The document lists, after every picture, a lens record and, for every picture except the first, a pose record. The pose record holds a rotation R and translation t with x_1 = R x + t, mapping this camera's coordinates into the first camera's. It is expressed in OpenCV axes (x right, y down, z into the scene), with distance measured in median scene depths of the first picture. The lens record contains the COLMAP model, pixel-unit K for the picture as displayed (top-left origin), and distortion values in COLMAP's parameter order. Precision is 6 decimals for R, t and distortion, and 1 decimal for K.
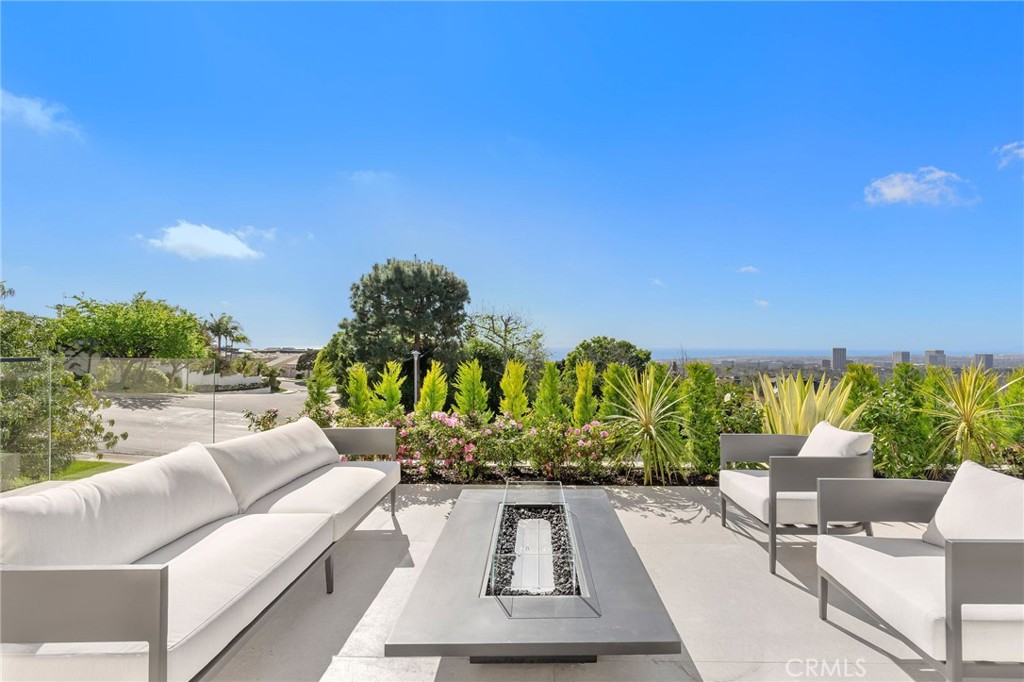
lens RADIAL K [[469.9, 0, 513.4], [0, 469.9, 343.0], [0, 0, 1]] dist [0.013937, 0.000113]
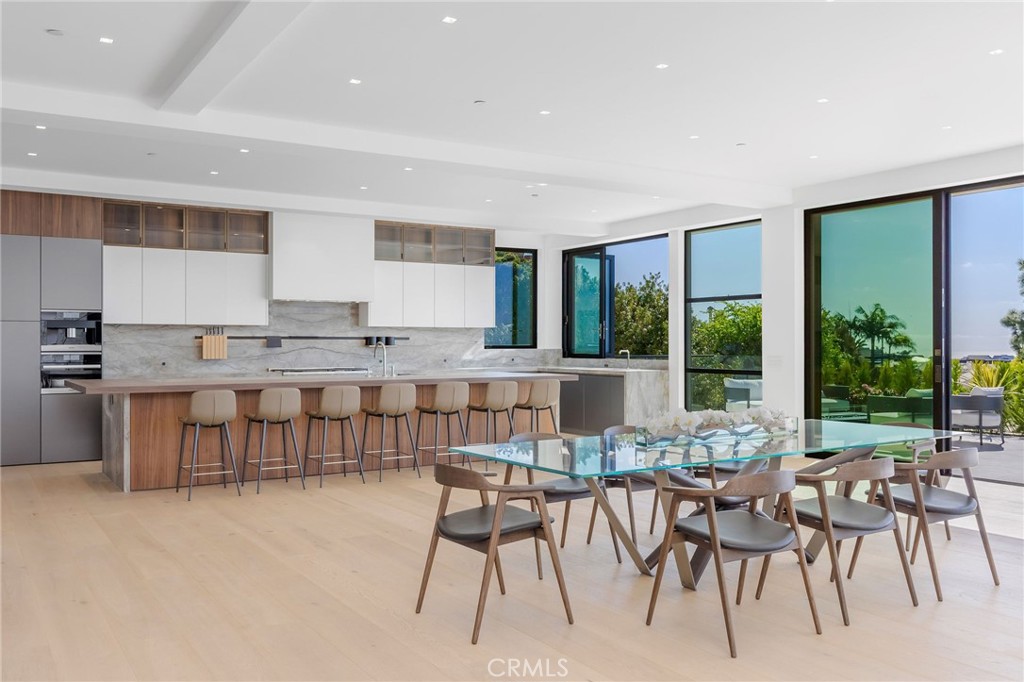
lens RADIAL K [[887.9, 0, 514.4], [0, 887.9, 341.2], [0, 0, 1]] dist [-0.003348, -0.002056]
pose [[0.556456, -0.008808, -0.830830, 0.287385], [0.004611, 0.999961, -0.007513, -0.002291], [0.830864, 0.000349, 0.556475, -0.299969]]
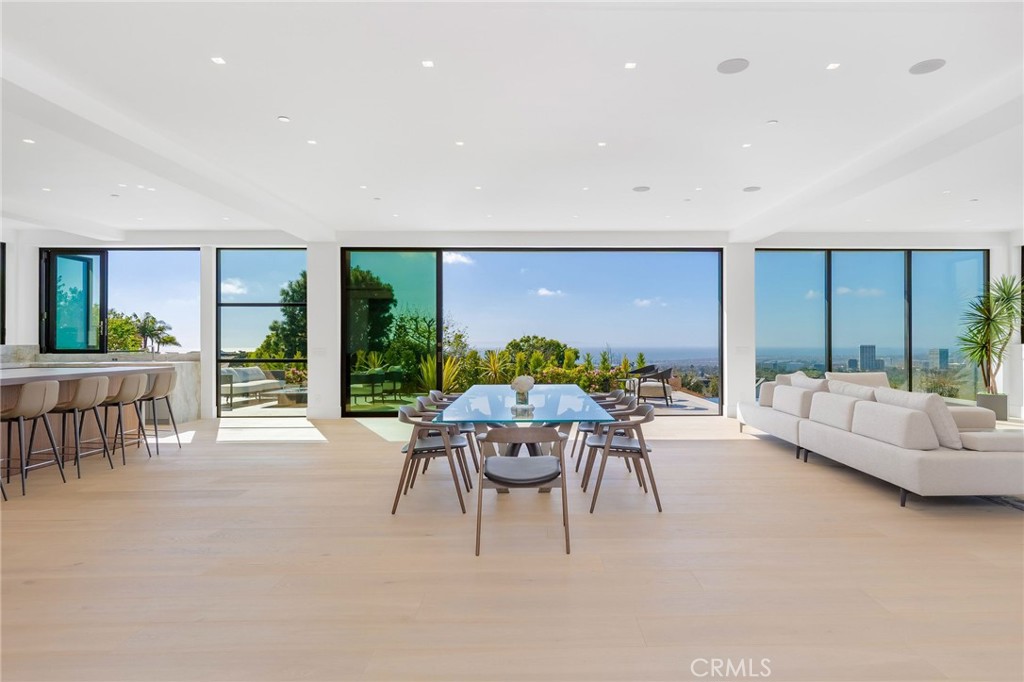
lens RADIAL K [[597.8, 0, 518.1], [0, 597.8, 343.4], [0, 0, 1]] dist [0.045672, -0.001304]
pose [[0.999746, -0.007735, 0.021162, 0.152647], [0.007683, 0.999967, 0.002541, -0.001113], [-0.021181, -0.002378, 0.999773, -0.355411]]
